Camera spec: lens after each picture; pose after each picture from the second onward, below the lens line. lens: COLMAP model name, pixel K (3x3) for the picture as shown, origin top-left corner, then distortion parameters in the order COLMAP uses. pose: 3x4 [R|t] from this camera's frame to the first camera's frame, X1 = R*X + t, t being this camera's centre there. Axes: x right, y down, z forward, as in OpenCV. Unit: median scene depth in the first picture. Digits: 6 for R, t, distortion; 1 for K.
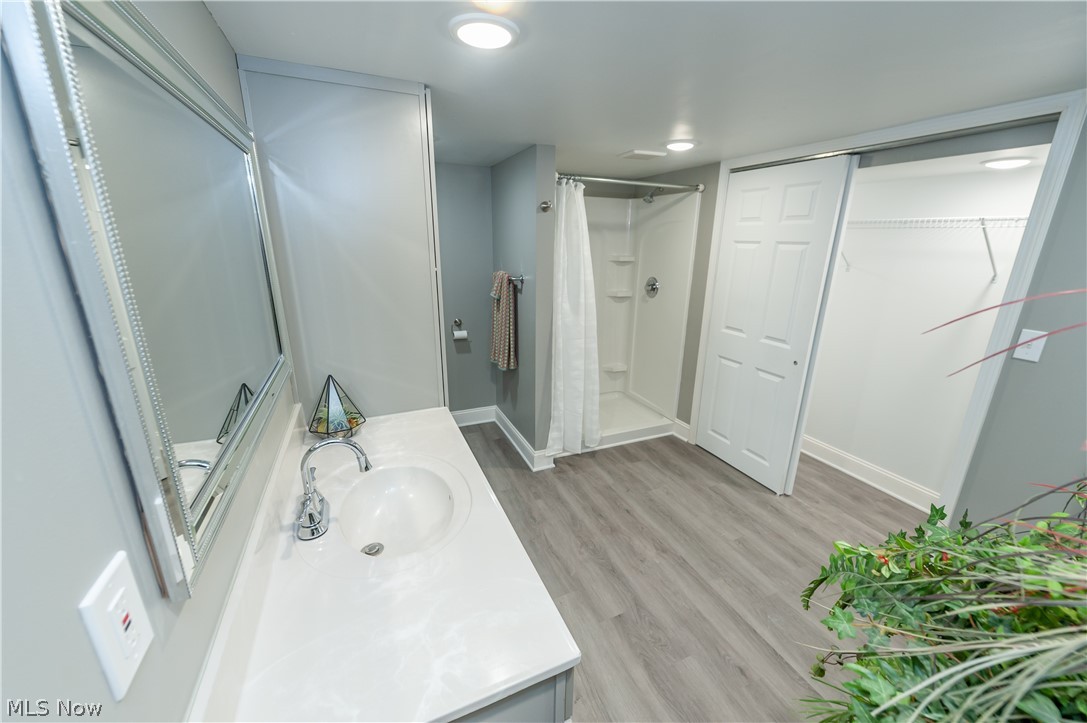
lens RADIAL K [[421.9, 0, 550.9], [0, 421.9, 363.6], [0, 0, 1]] dist [0.018274, -0.000040]
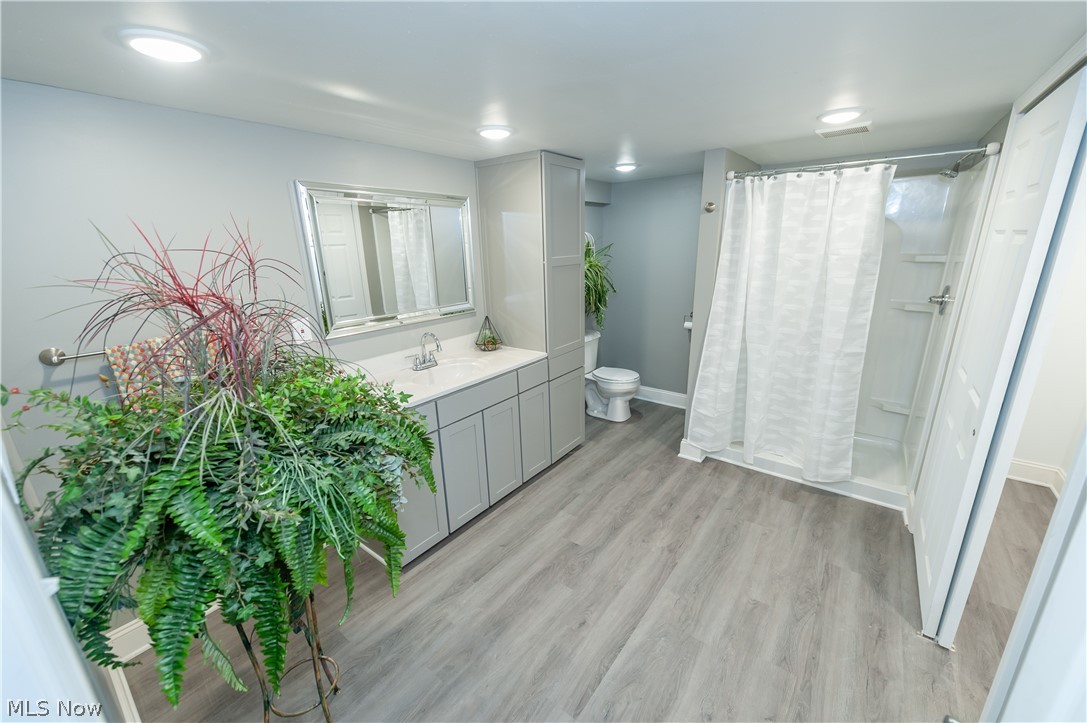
lens RADIAL K [[421.9, 0, 550.9], [0, 421.9, 363.6], [0, 0, 1]] dist [0.018274, -0.000040]
pose [[0.484886, 0.216103, -0.847458, 0.939218], [-0.217866, 0.968291, 0.122260, -0.045221], [0.847006, 0.125350, 0.516593, 0.207893]]
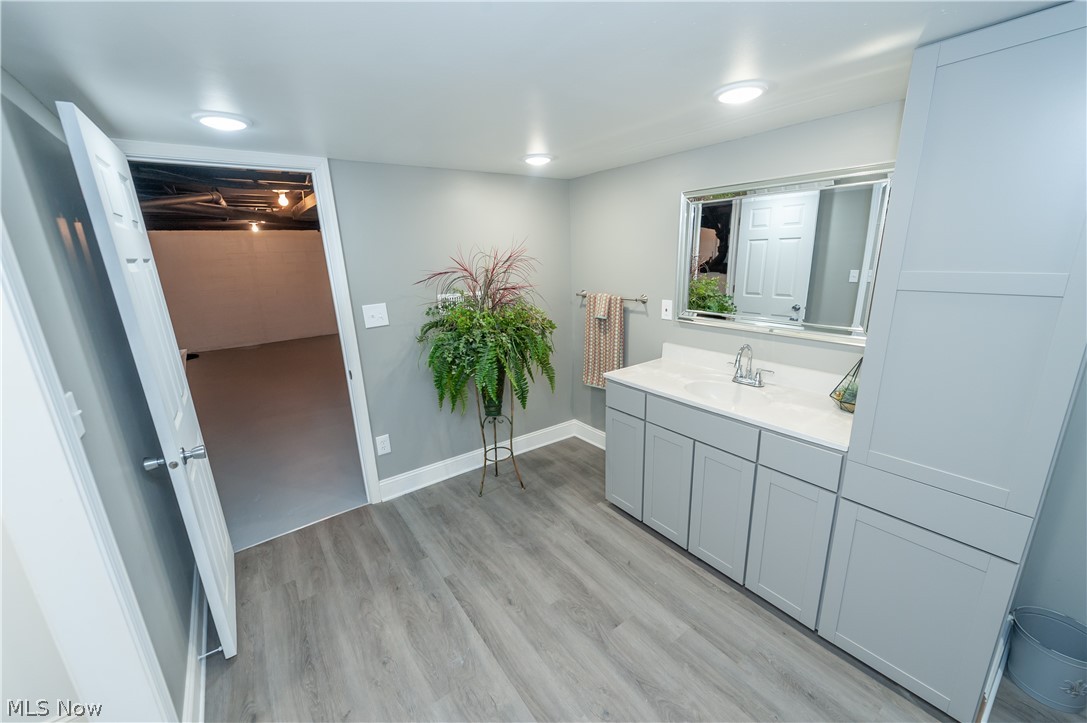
lens RADIAL K [[421.9, 0, 550.9], [0, 421.9, 363.6], [0, 0, 1]] dist [0.018274, -0.000040]
pose [[-0.974493, 0.072330, -0.212441, 0.422845], [-0.047517, 0.858671, 0.510319, -0.378658], [0.219328, 0.507397, -0.833333, 1.316260]]
